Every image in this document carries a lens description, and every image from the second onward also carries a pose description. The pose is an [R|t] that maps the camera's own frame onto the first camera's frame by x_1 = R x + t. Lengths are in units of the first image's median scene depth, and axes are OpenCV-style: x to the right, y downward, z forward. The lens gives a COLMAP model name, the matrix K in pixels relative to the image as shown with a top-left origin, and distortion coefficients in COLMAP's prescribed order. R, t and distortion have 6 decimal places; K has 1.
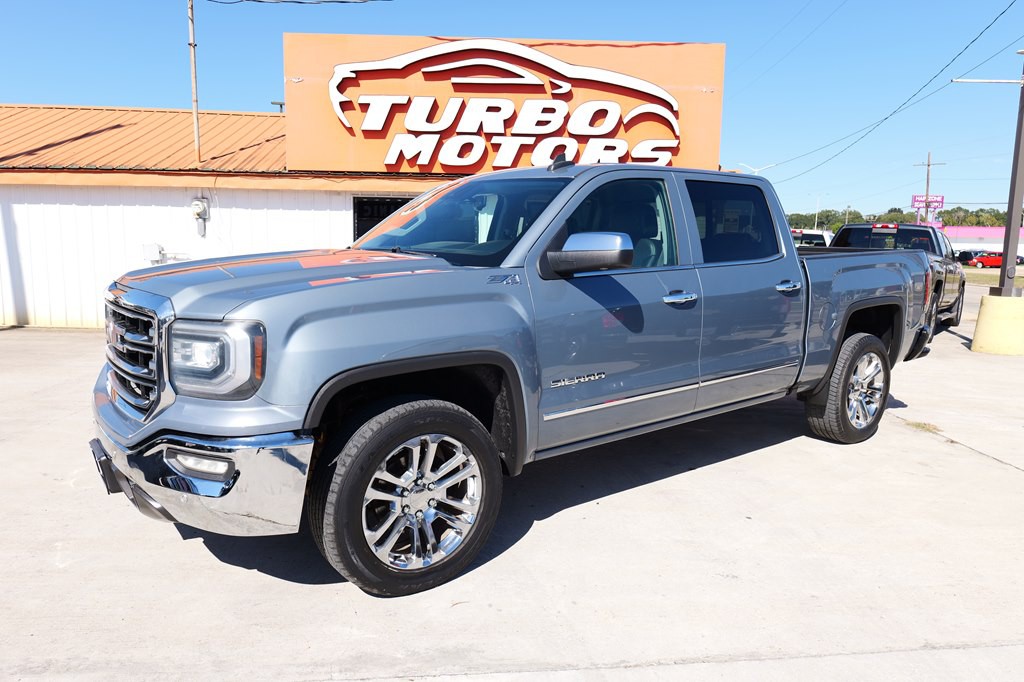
lens RADIAL K [[720.4, 0, 510.4], [0, 720.4, 337.6], [0, 0, 1]] dist [0.000736, -0.003479]
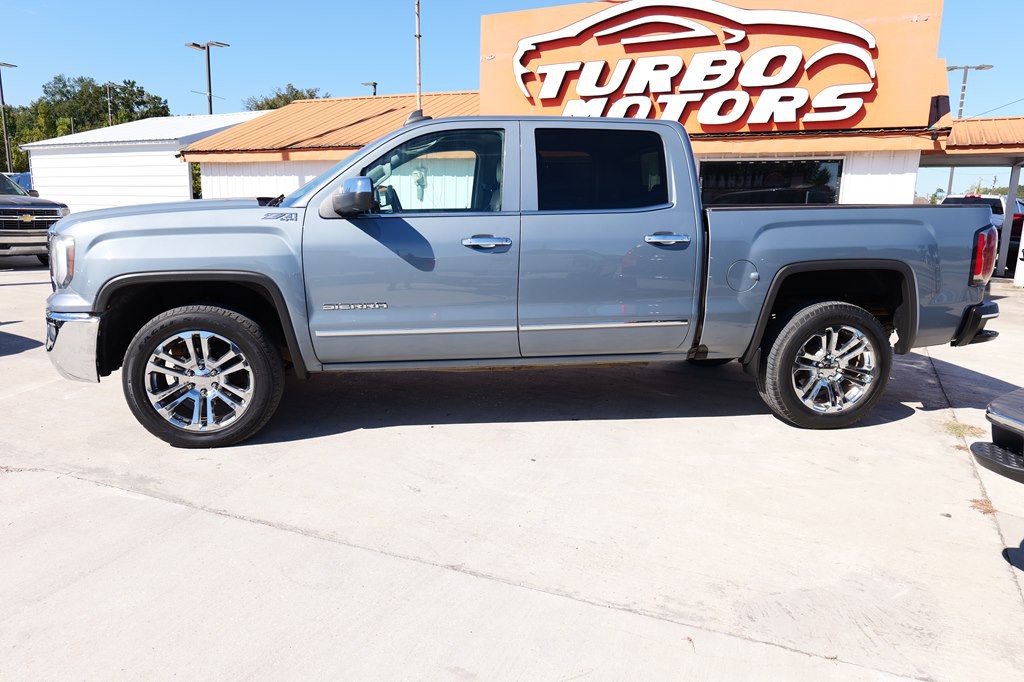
lens RADIAL K [[720.4, 0, 501.1], [0, 720.4, 346.1], [0, 0, 1]] dist [0.000736, -0.003479]
pose [[0.859472, 0.097146, -0.501867, 0.315862], [-0.073496, 0.995059, 0.066749, 0.009769], [0.505872, -0.020484, 0.862366, 0.040409]]
